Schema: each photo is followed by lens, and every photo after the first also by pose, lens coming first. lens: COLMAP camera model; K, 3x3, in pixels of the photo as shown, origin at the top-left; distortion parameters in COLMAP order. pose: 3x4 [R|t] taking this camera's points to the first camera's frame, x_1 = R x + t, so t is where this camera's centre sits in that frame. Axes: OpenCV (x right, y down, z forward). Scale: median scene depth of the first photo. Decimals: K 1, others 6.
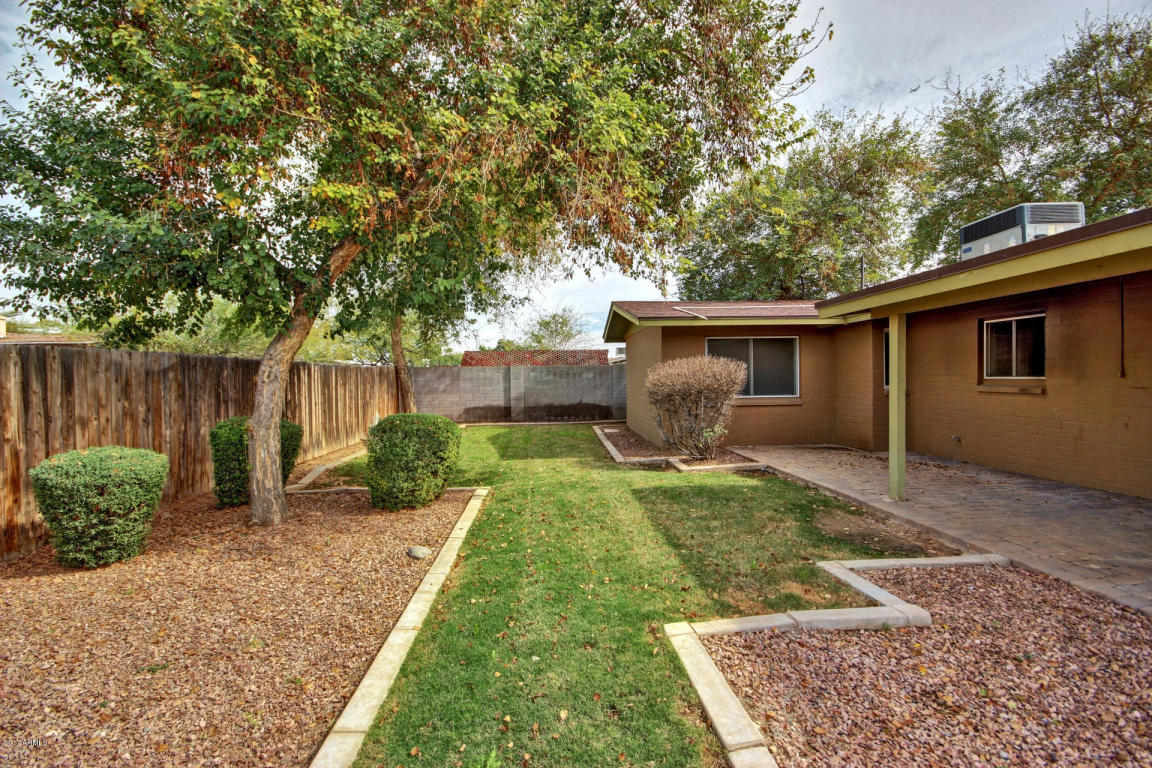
lens RADIAL K [[530.0, 0, 568.2], [0, 530.0, 382.9], [0, 0, 1]] dist [0.010538, -0.012846]
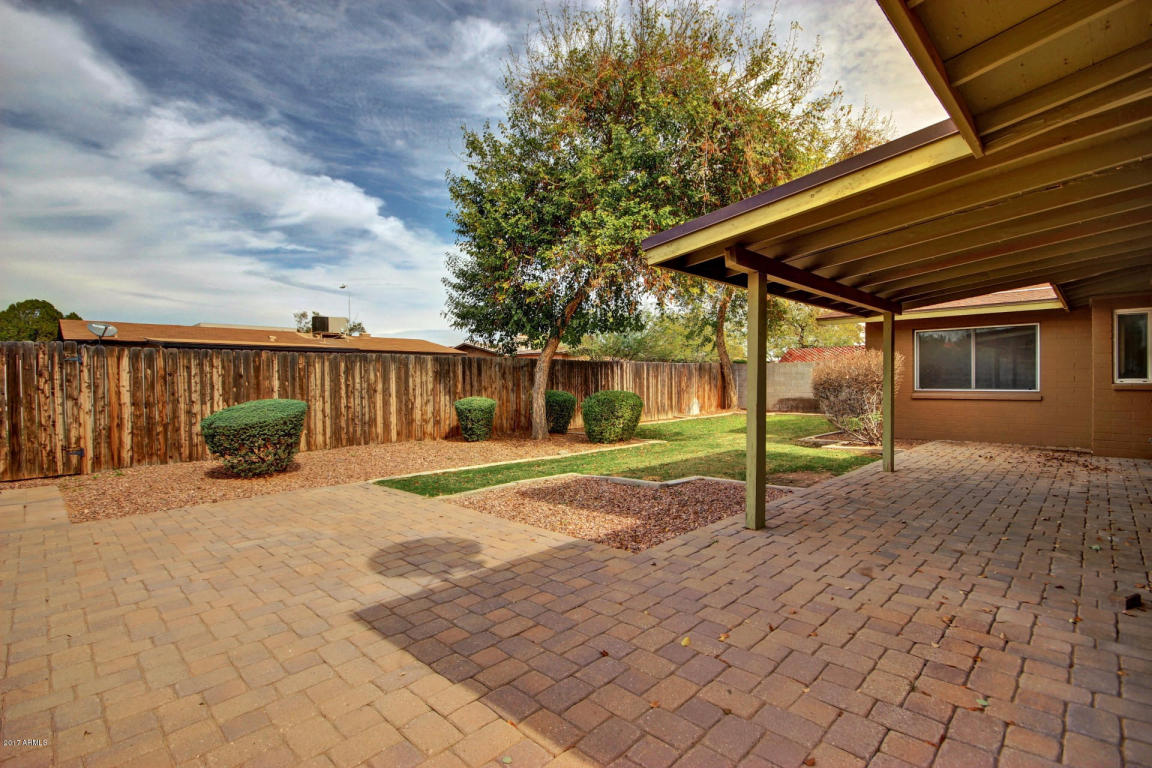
lens RADIAL K [[530.0, 0, 568.2], [0, 530.0, 382.9], [0, 0, 1]] dist [0.010538, -0.012846]
pose [[0.682665, 0.013956, -0.730599, 0.724617], [-0.010355, 0.999902, 0.009425, 0.015815], [0.730658, 0.001132, 0.682742, -0.234572]]
